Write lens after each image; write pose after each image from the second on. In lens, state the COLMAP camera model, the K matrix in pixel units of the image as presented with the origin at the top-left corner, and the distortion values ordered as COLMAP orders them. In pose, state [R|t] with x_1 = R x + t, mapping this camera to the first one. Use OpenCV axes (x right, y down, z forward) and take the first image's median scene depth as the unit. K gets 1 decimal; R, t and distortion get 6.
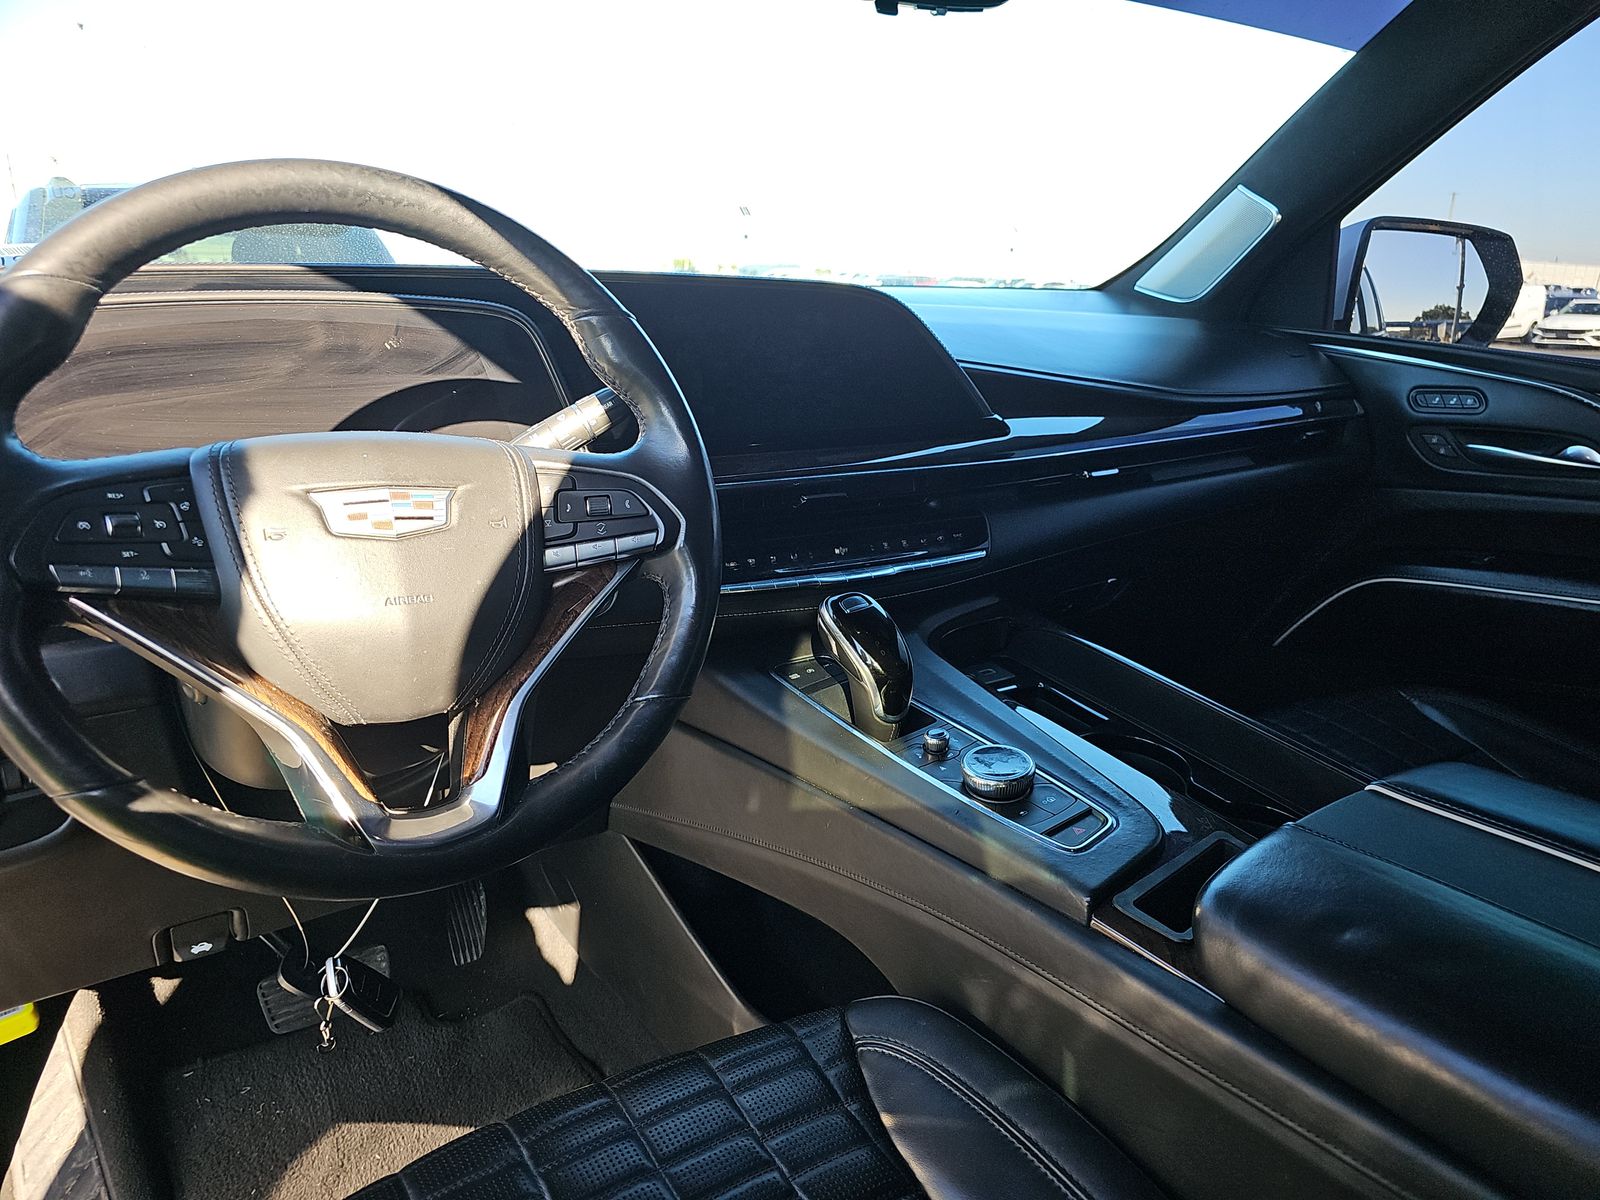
lens RADIAL K [[971.9, 0, 795.6], [0, 971.9, 635.9], [0, 0, 1]] dist [0.042186, -0.044110]
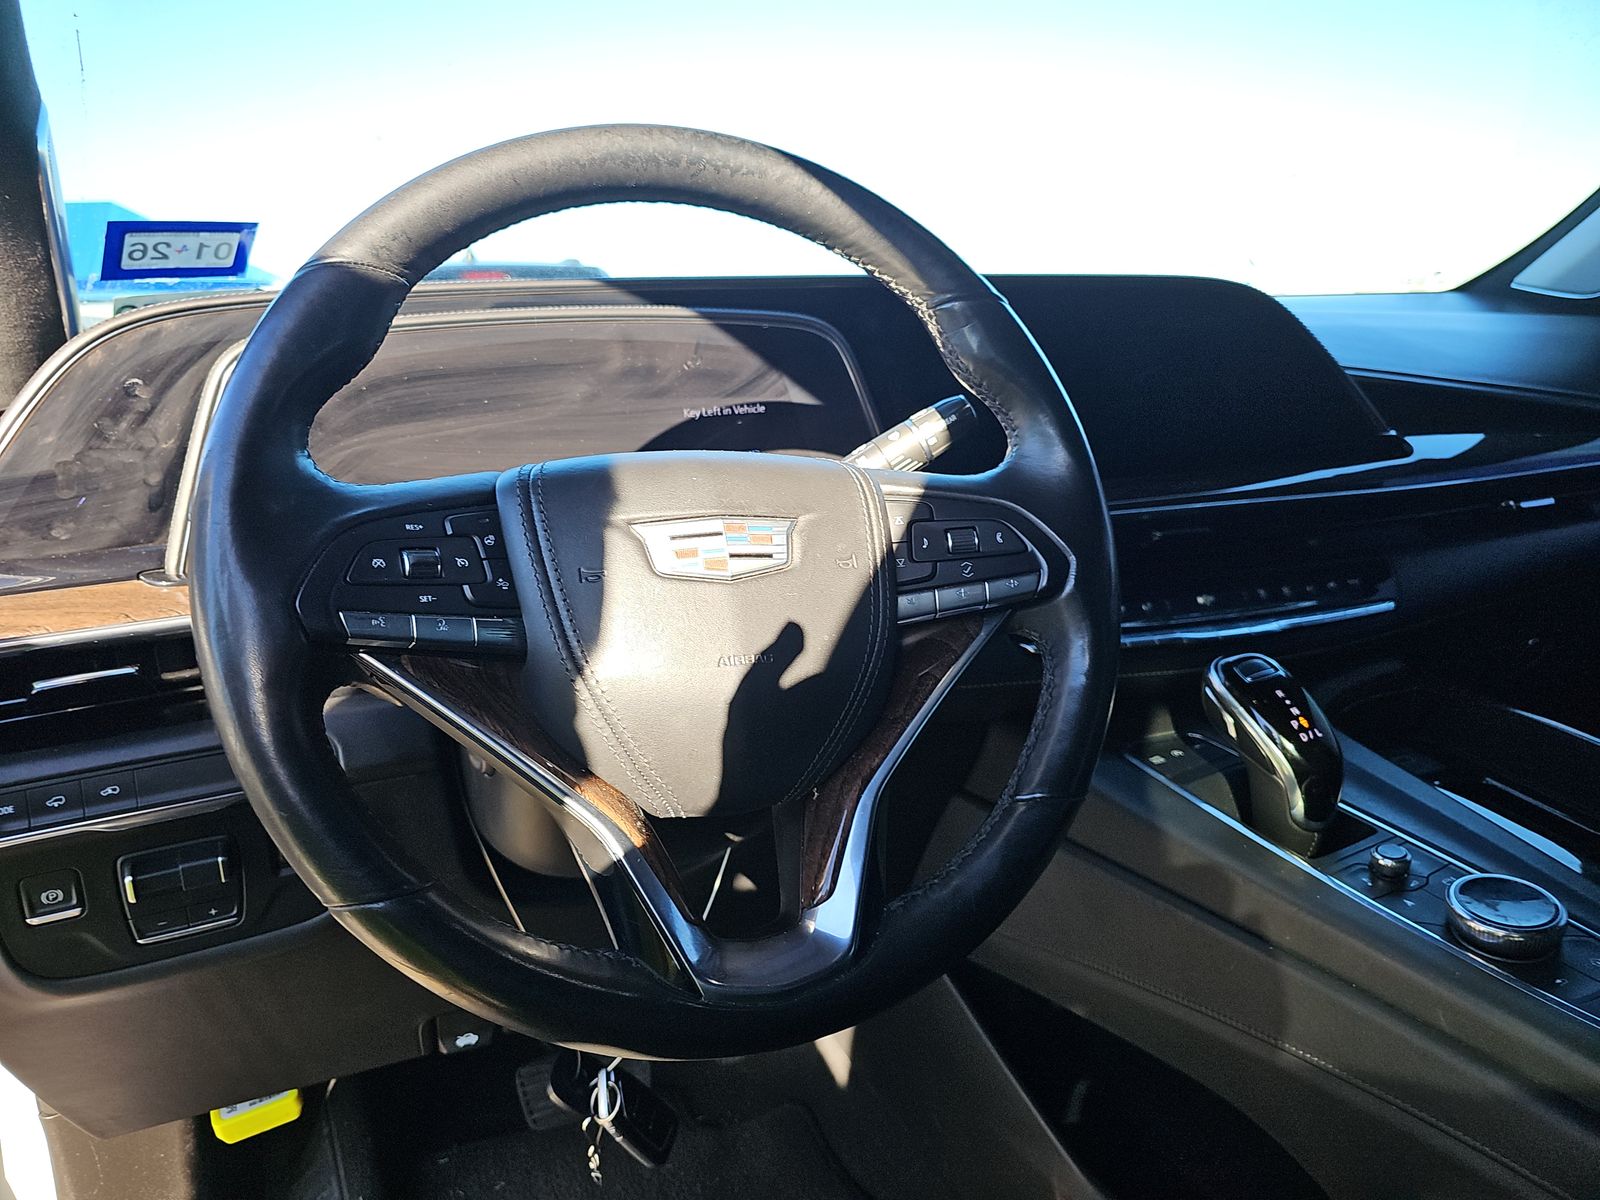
lens RADIAL K [[971.9, 0, 795.6], [0, 971.9, 635.9], [0, 0, 1]] dist [0.042186, -0.044110]
pose [[0.978170, 0.015621, -0.207218, -0.168335], [-0.025832, 0.998577, -0.046660, -0.018070], [0.206195, 0.050994, 0.977181, 0.217671]]
